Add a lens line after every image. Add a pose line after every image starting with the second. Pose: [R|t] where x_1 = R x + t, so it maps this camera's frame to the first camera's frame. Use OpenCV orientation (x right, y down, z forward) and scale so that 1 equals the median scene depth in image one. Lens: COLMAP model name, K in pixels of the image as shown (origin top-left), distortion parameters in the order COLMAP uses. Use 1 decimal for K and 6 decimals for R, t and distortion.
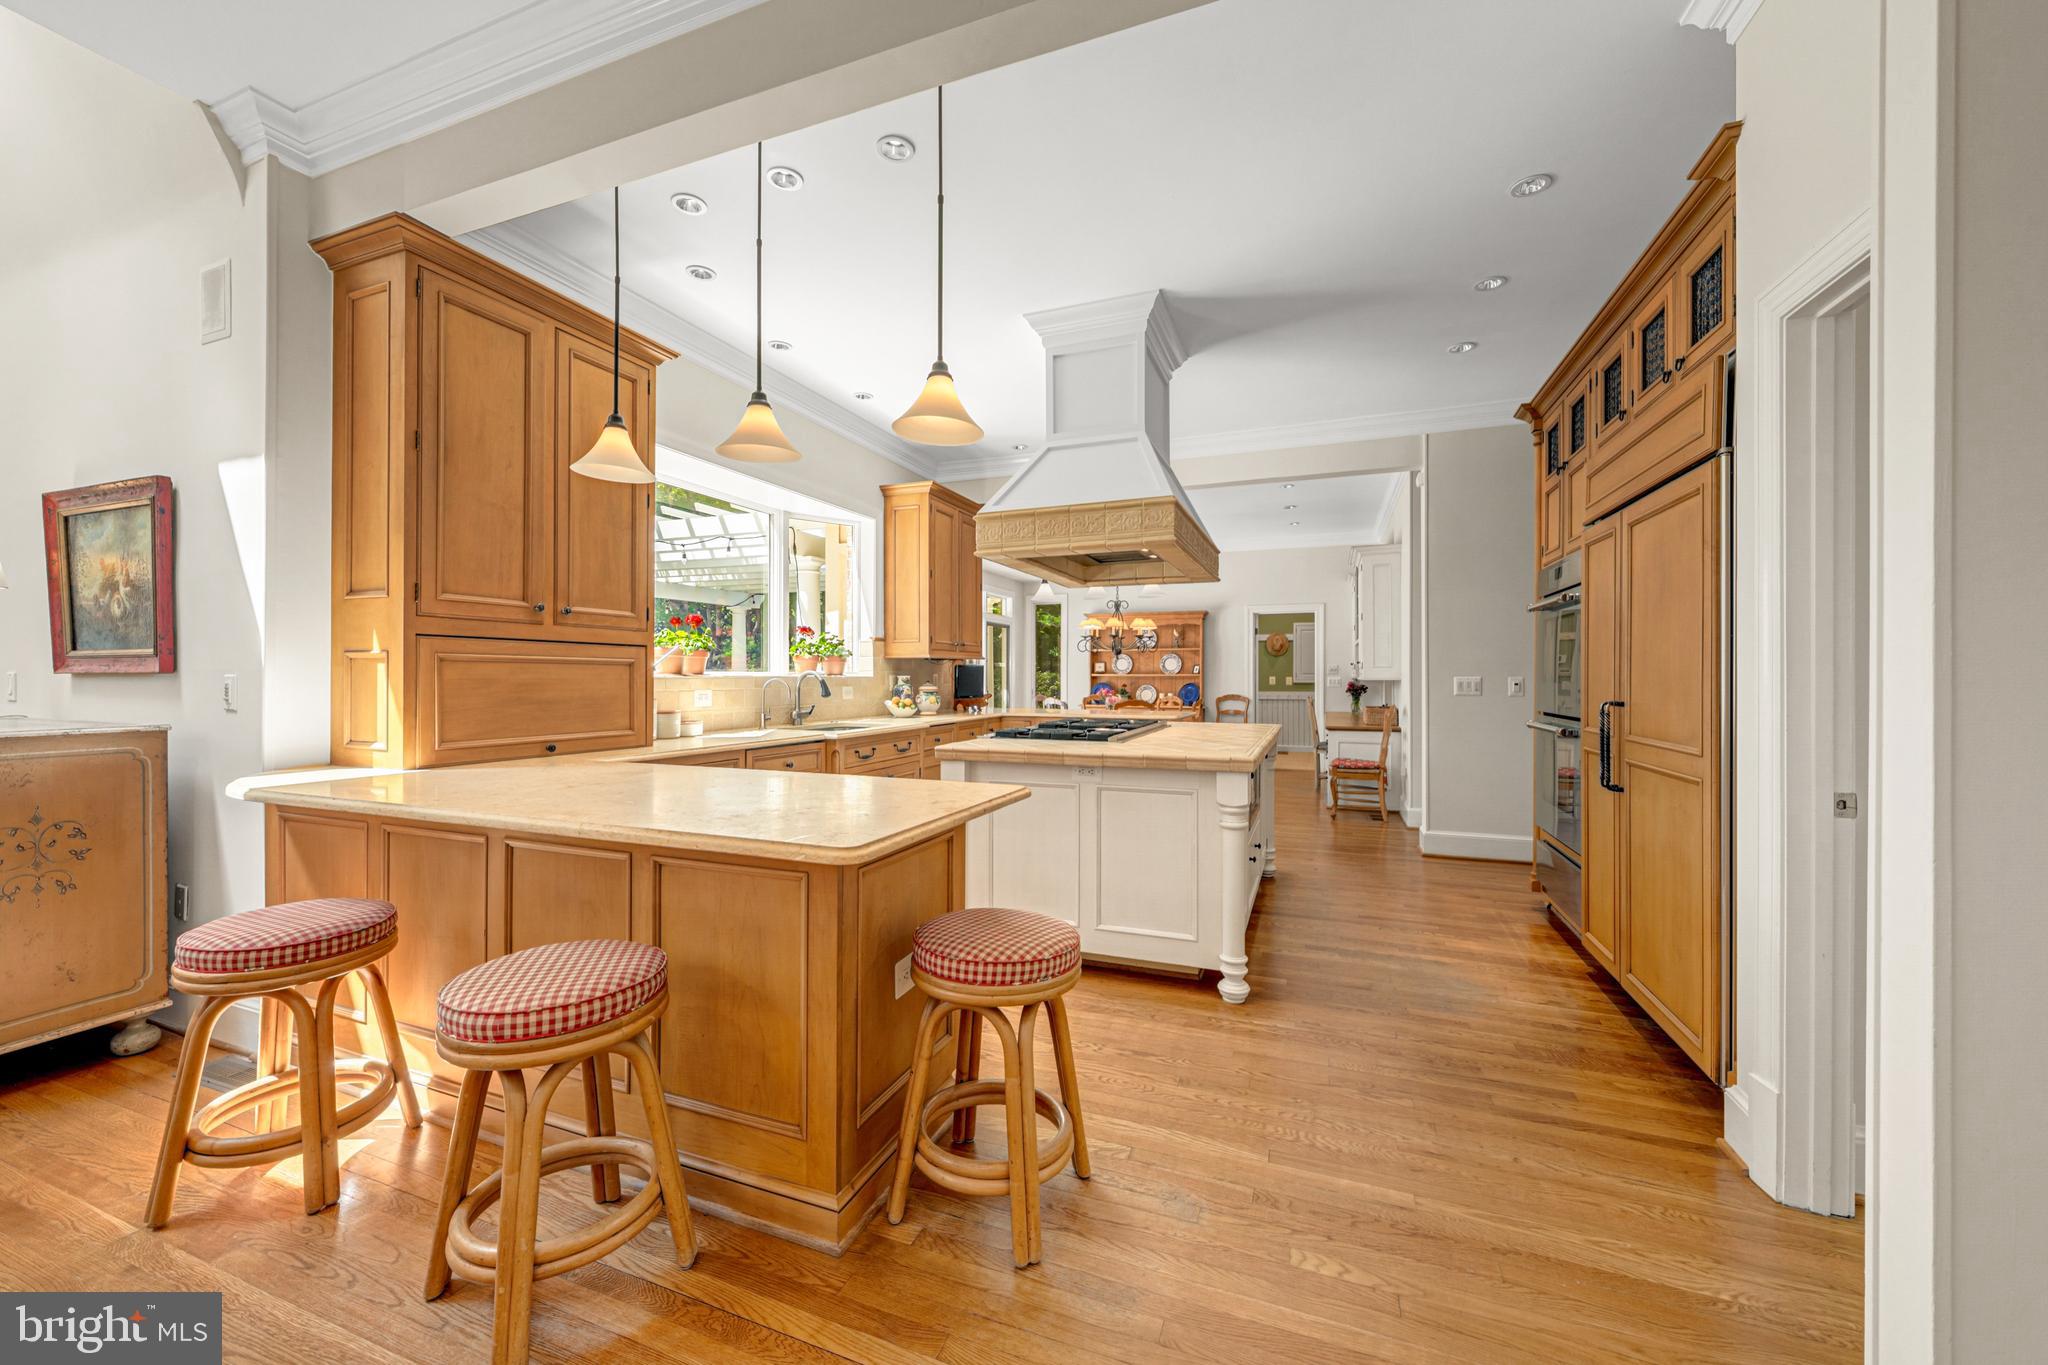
lens RADIAL K [[803.4, 0, 1040.6], [0, 803.4, 678.8], [0, 0, 1]] dist [-0.006437, -0.000266]
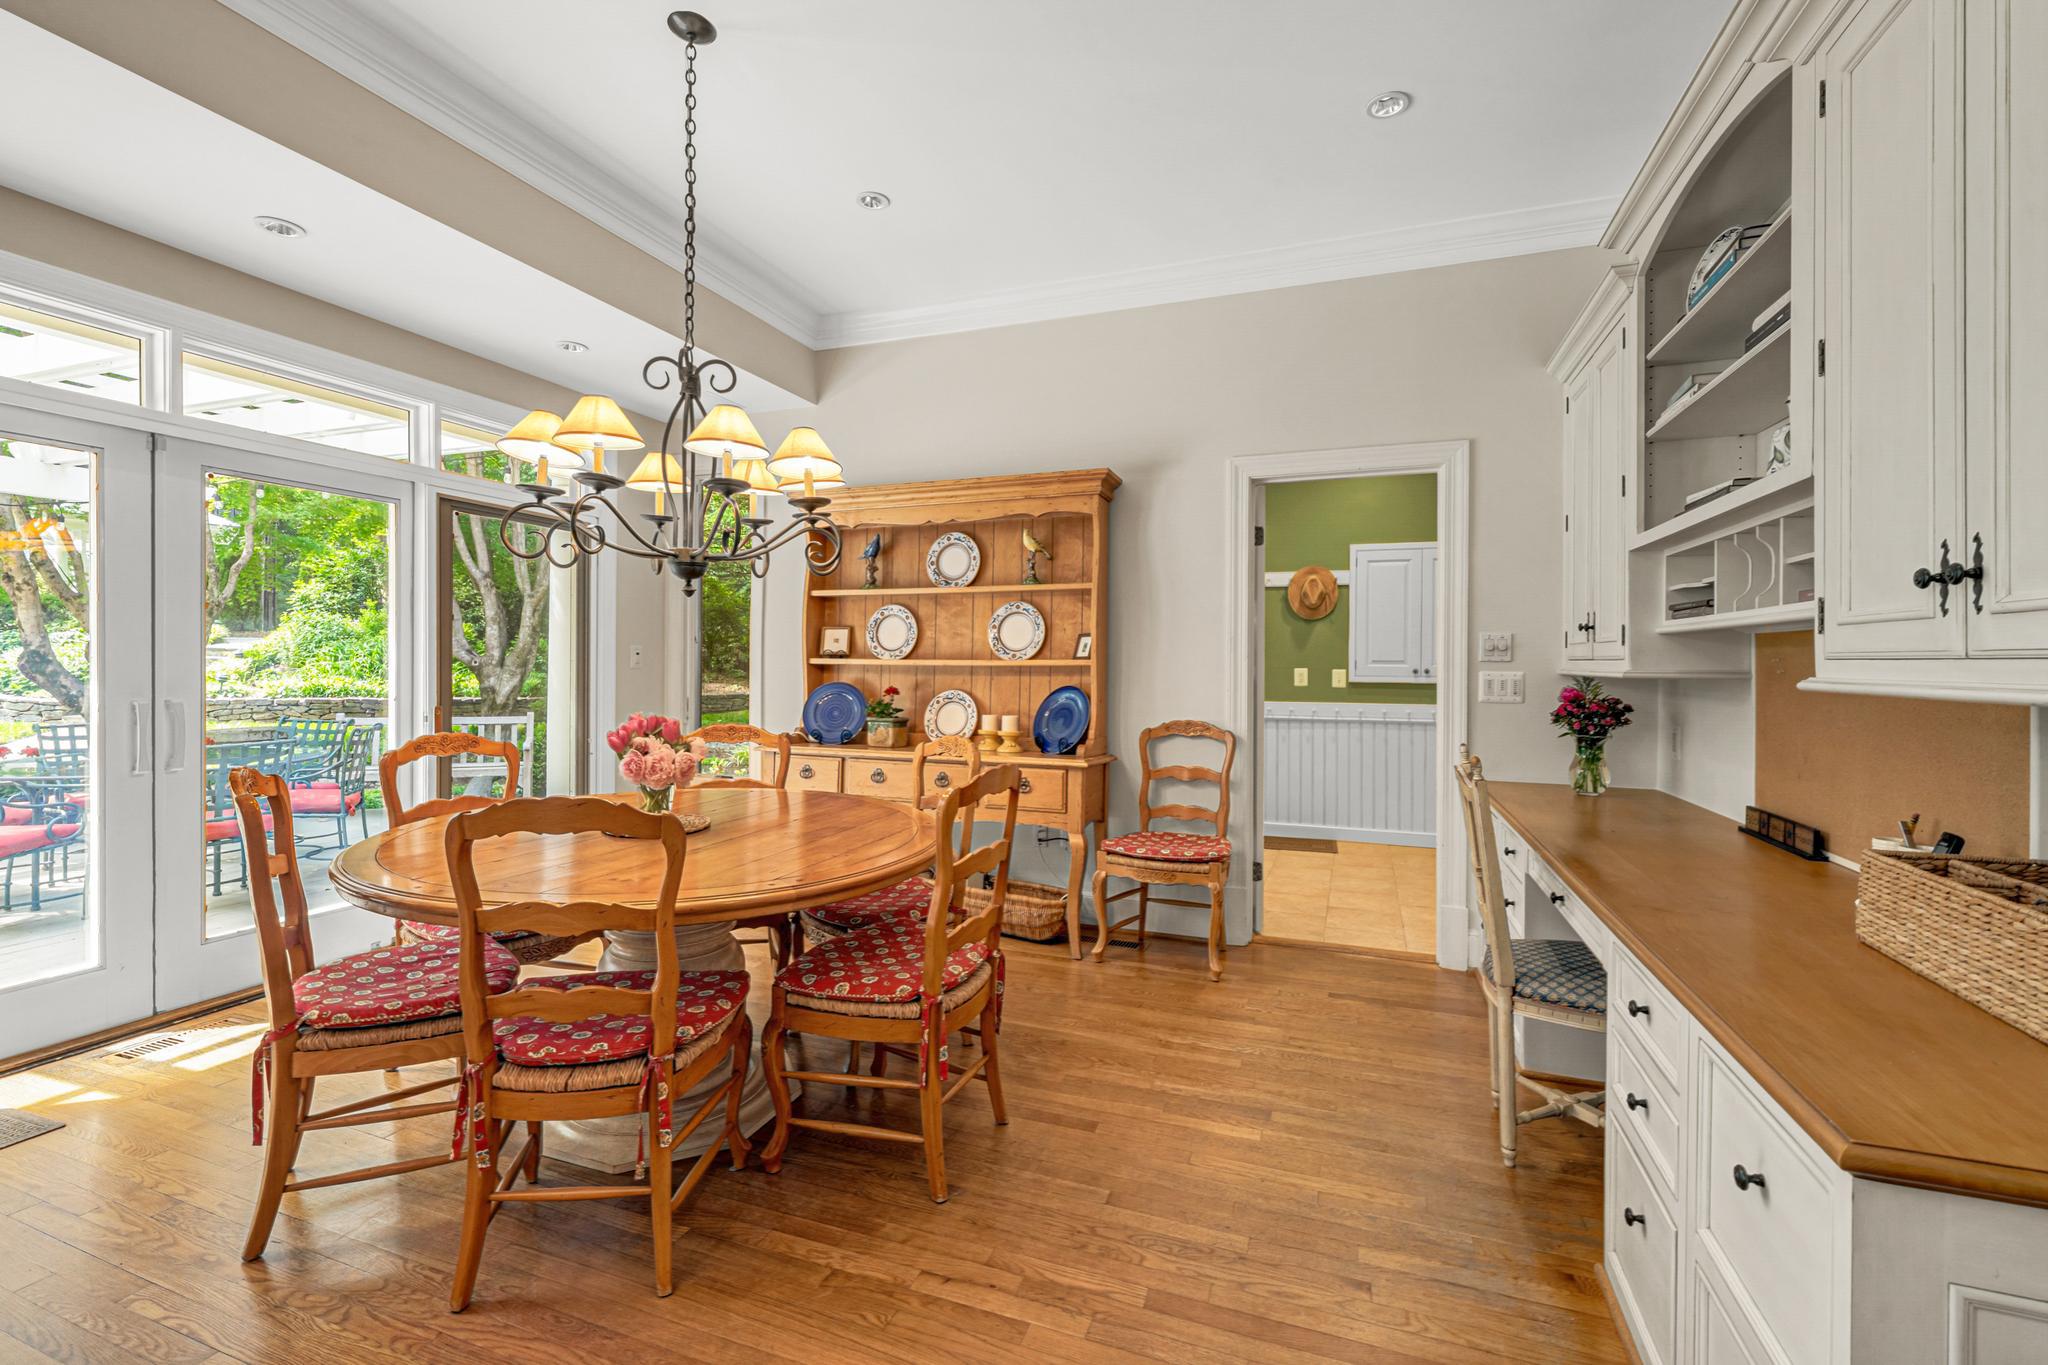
lens RADIAL K [[890.9, 0, 1031.1], [0, 890.9, 664.1], [0, 0, 1]] dist [-0.003085, -0.000057]
pose [[0.999979, 0.004741, -0.004522, 0.344363], [-0.004760, 0.999979, -0.004324, -0.004497], [0.004502, 0.004345, 0.999980, 1.229170]]
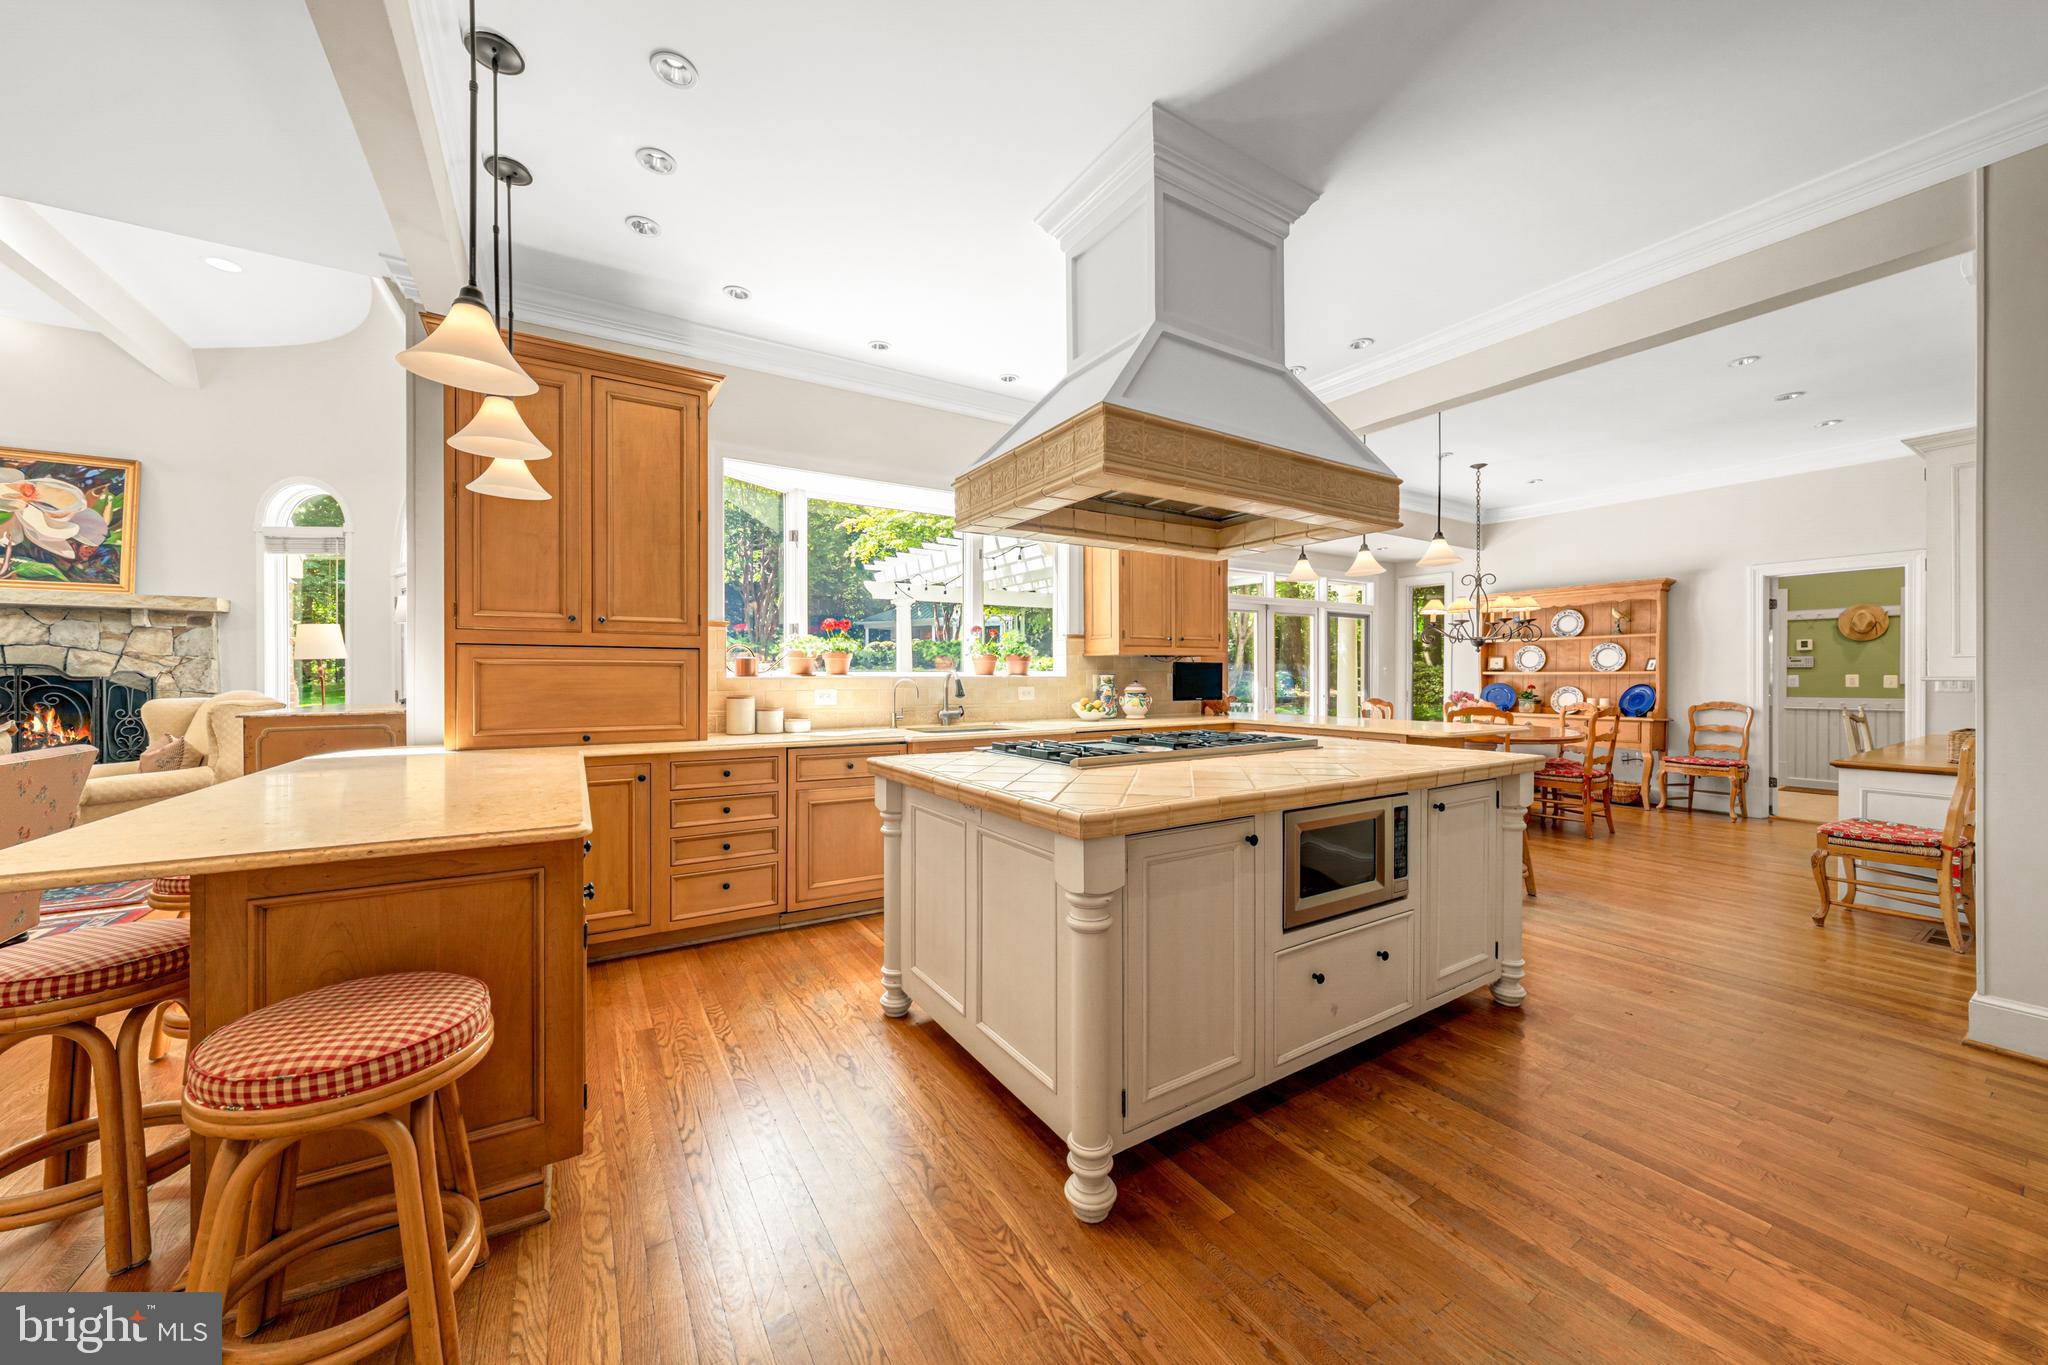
lens RADIAL K [[746.5, 0, 1011.0], [0, 746.5, 679.0], [0, 0, 1]] dist [-0.000756, -0.000433]
pose [[0.786684, -0.000888, -0.617355, 0.311433], [0.001145, 0.999999, 0.000020, 0.000506], [0.617354, -0.000722, 0.786685, 0.302387]]
